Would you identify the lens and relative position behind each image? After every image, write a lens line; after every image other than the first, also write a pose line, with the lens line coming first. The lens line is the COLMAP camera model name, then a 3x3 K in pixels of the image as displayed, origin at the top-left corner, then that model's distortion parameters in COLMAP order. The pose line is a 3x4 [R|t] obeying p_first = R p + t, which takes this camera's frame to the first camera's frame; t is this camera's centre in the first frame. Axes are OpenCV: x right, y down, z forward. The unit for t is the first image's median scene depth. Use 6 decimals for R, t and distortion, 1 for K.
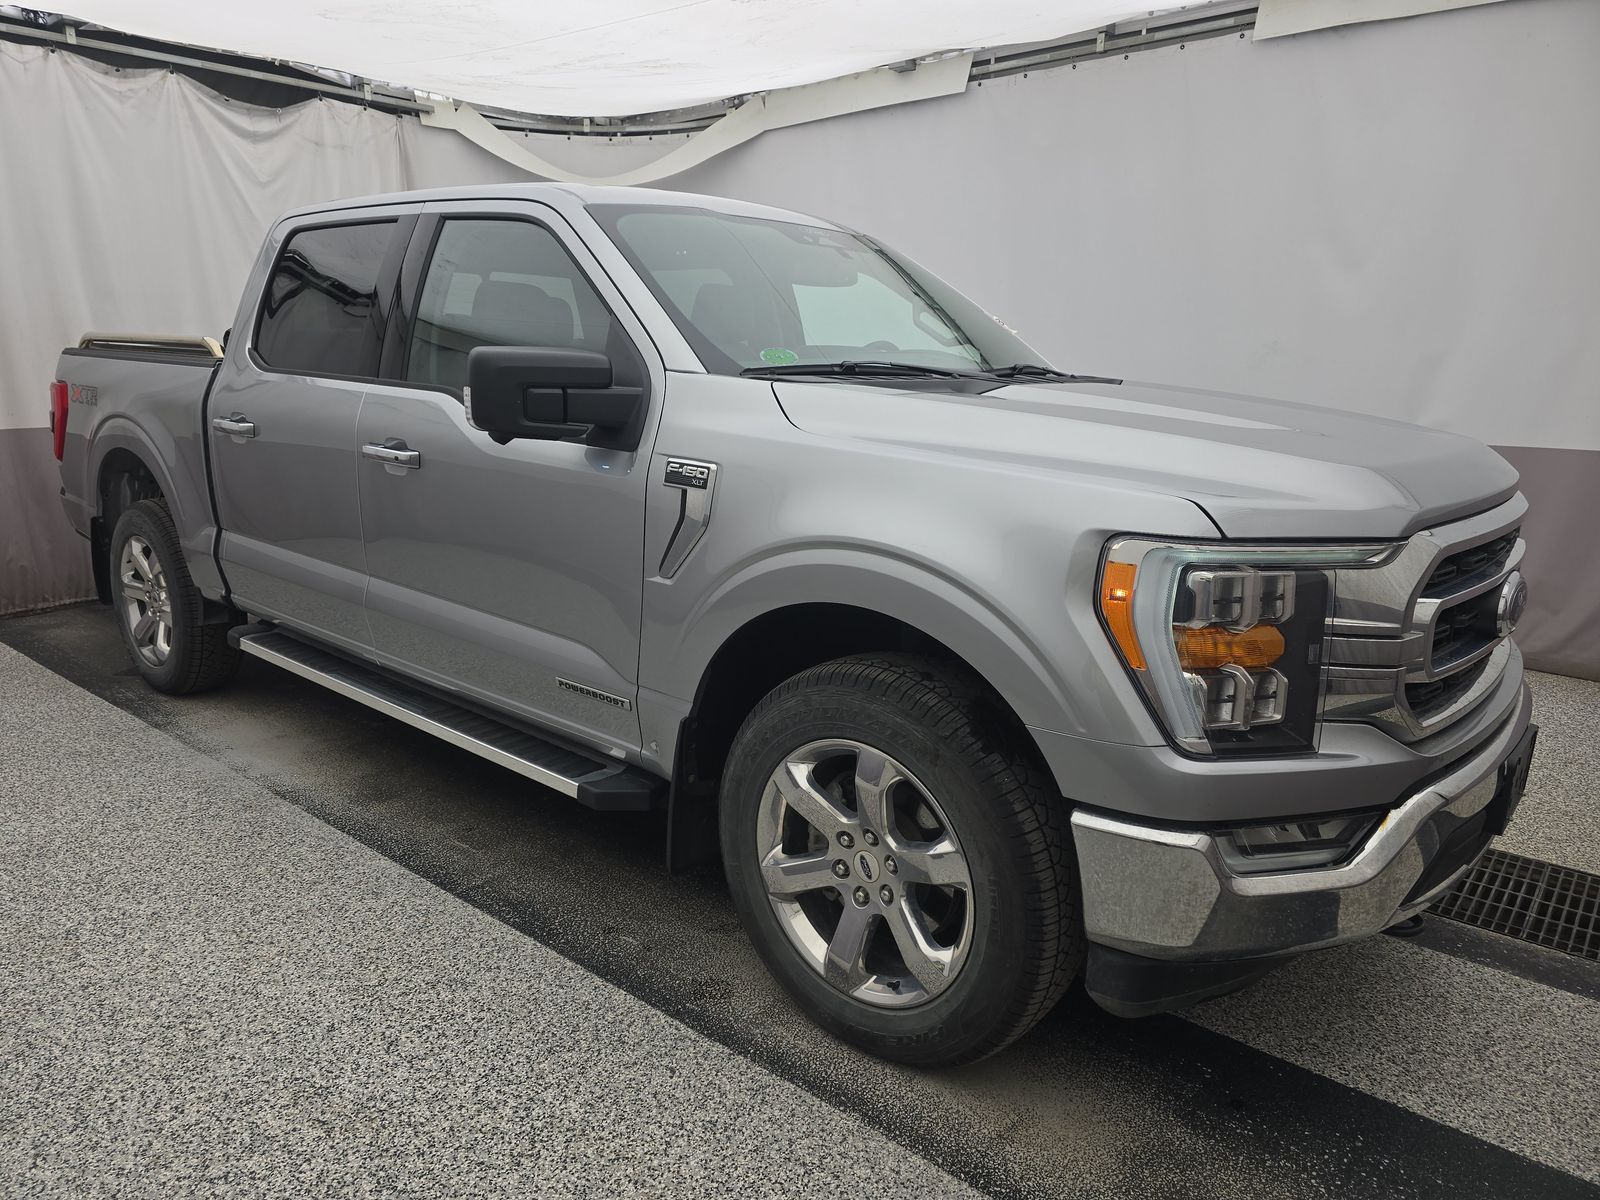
lens RADIAL K [[1078.8, 0, 800.9], [0, 1078.8, 600.1], [0, 0, 1]] dist [0.023414, -0.025631]
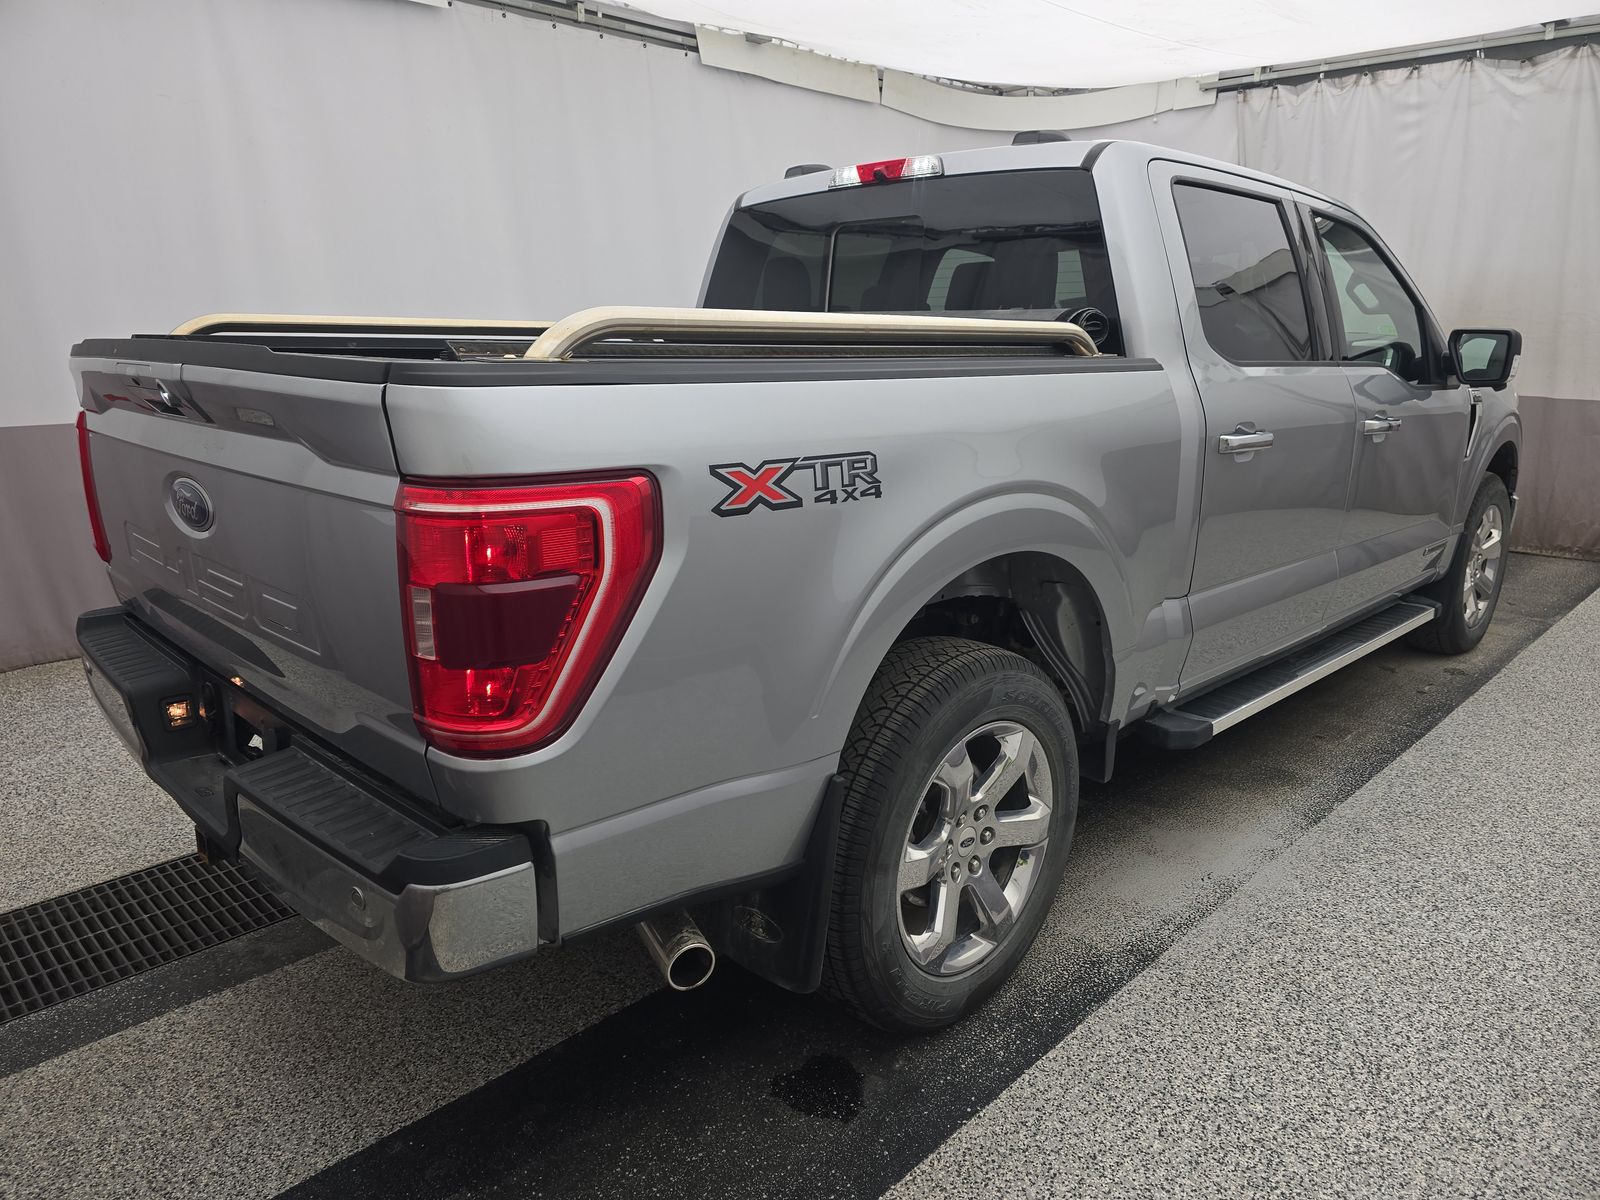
lens RADIAL K [[1078.8, 0, 800.2], [0, 1078.8, 603.6], [0, 0, 1]] dist [0.023414, -0.025631]
pose [[0.081523, -0.259584, 0.962273, -0.833176], [0.215101, 0.947316, 0.237326, -0.190443], [-0.973183, 0.187638, 0.133064, 0.779262]]
